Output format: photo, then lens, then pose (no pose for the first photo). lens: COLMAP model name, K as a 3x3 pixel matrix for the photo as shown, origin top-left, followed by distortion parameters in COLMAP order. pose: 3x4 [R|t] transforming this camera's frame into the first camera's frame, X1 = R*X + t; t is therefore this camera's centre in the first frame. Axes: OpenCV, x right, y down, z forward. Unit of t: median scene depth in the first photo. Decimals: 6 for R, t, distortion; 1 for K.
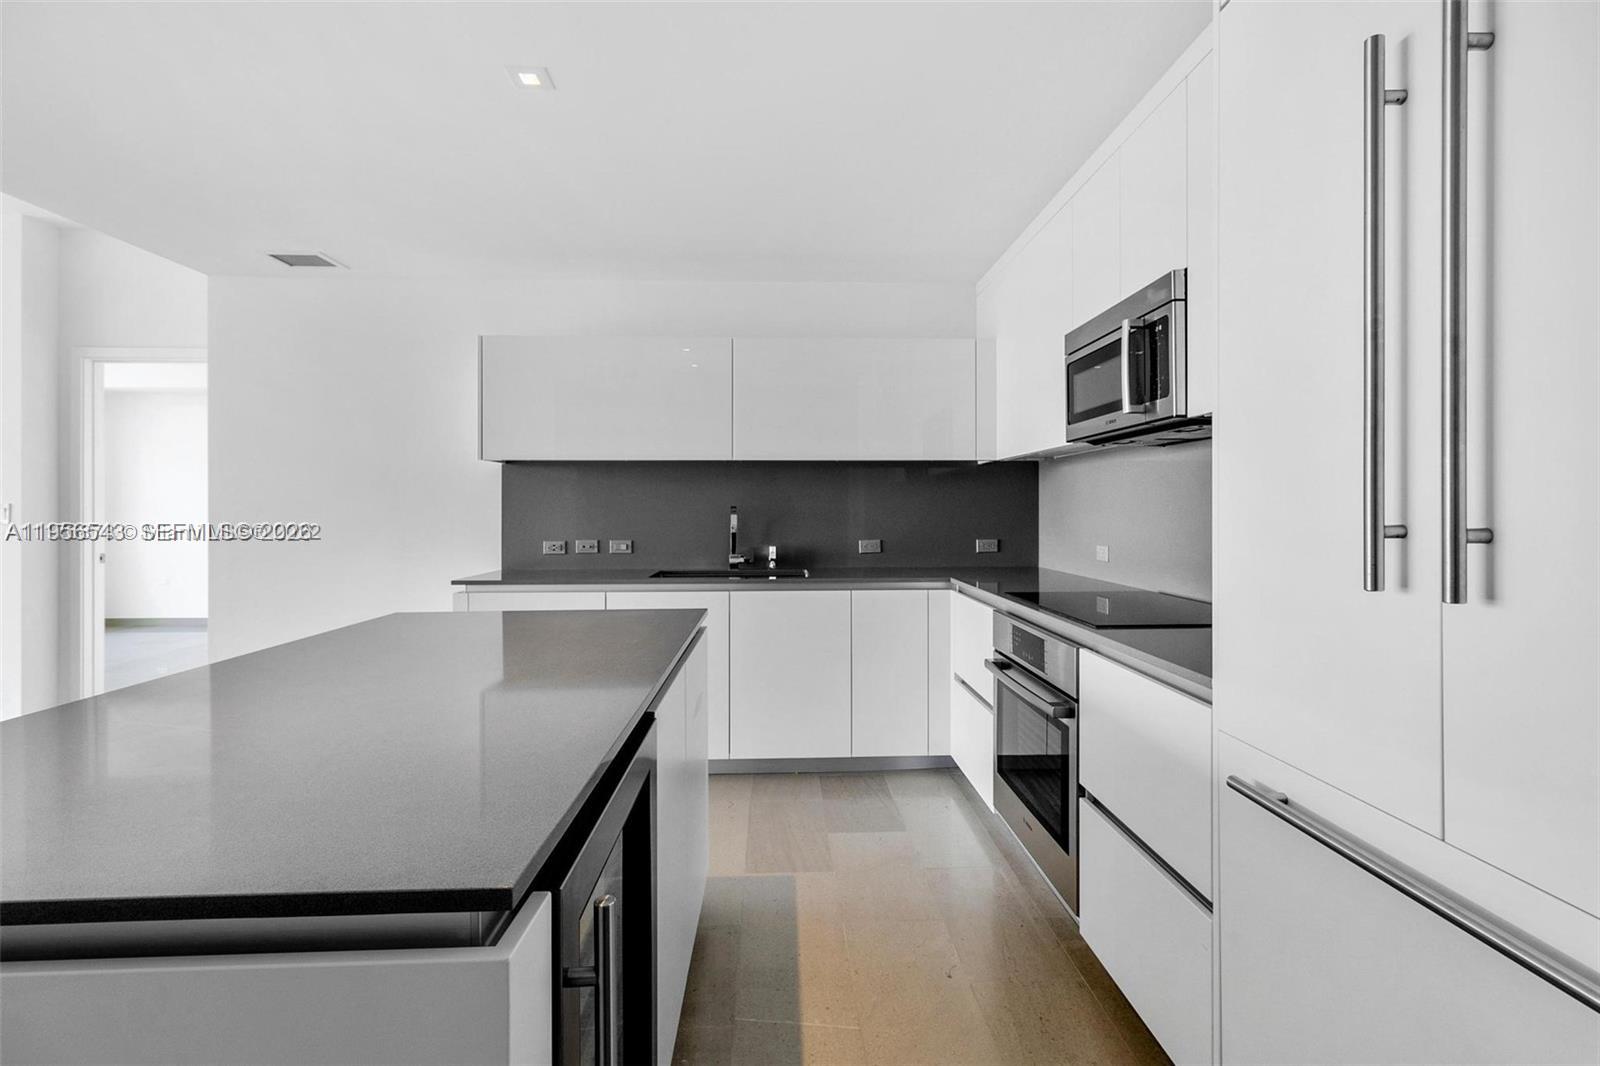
lens RADIAL K [[762.0, 0, 804.1], [0, 762.0, 521.4], [0, 0, 1]] dist [-0.001246, -0.000401]
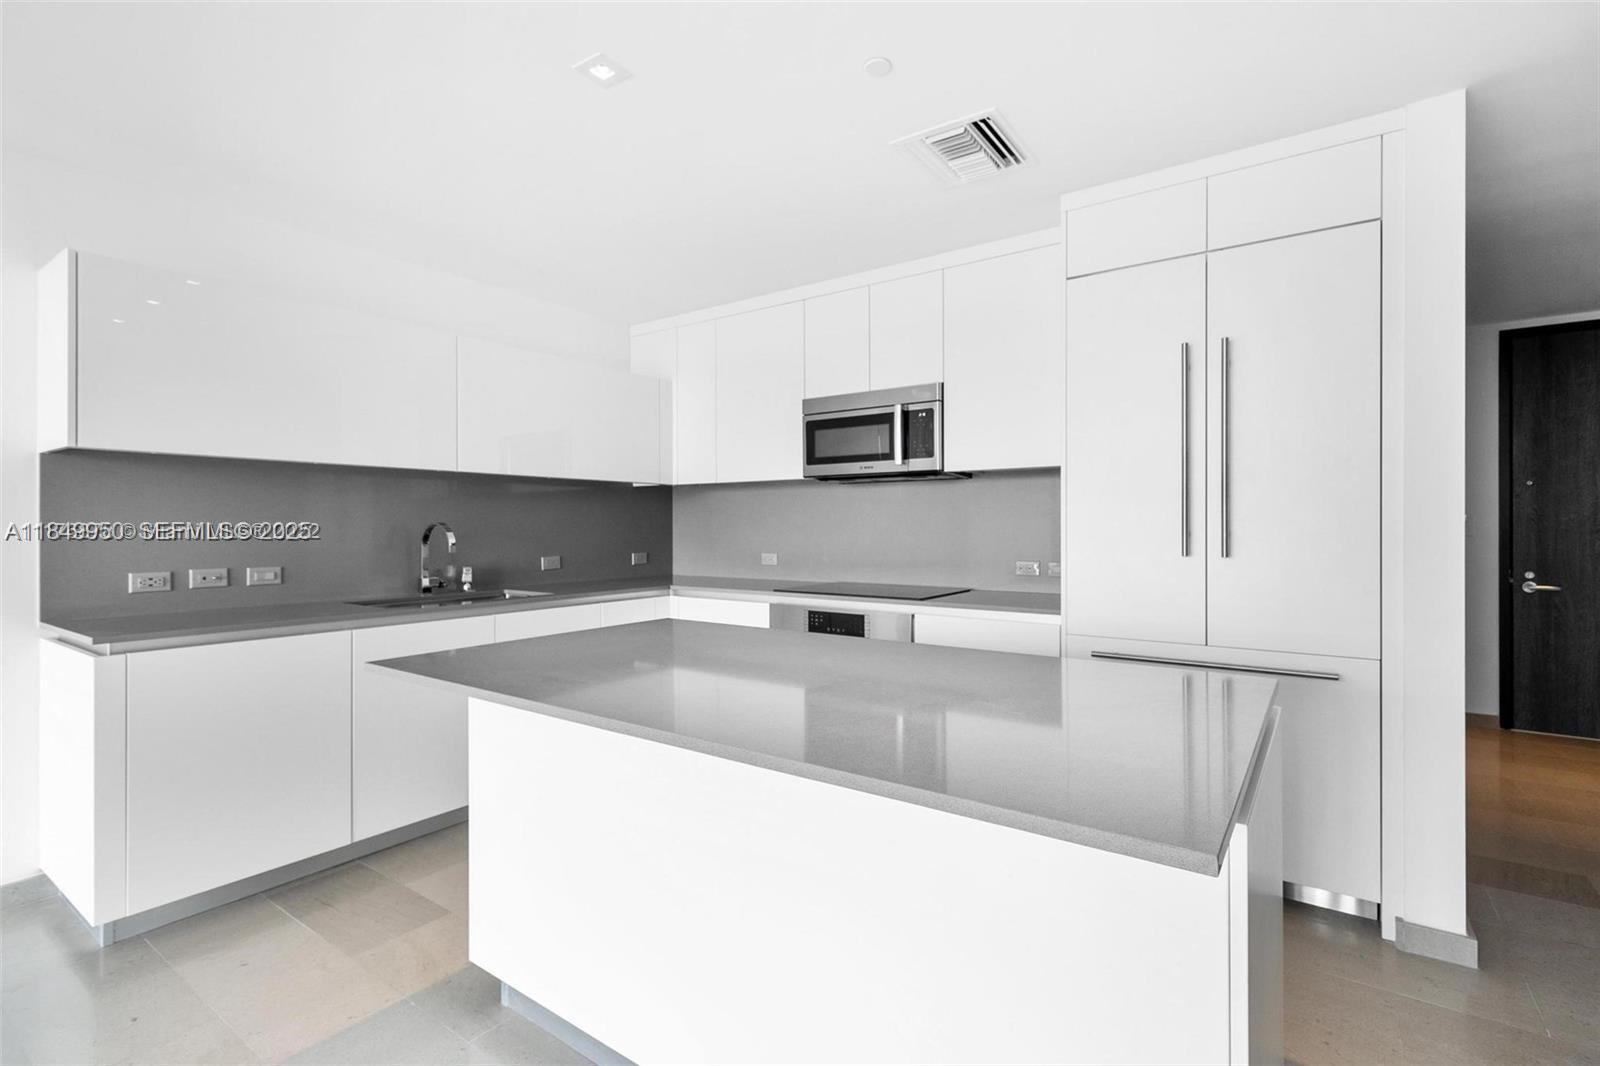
lens RADIAL K [[762.0, 0, 804.1], [0, 762.0, 521.4], [0, 0, 1]] dist [-0.001246, -0.000401]
pose [[0.586478, 0.007514, 0.809930, -0.551013], [0.014121, 0.999710, -0.019500, 0.002068], [-0.809842, 0.022874, 0.586202, 0.139130]]
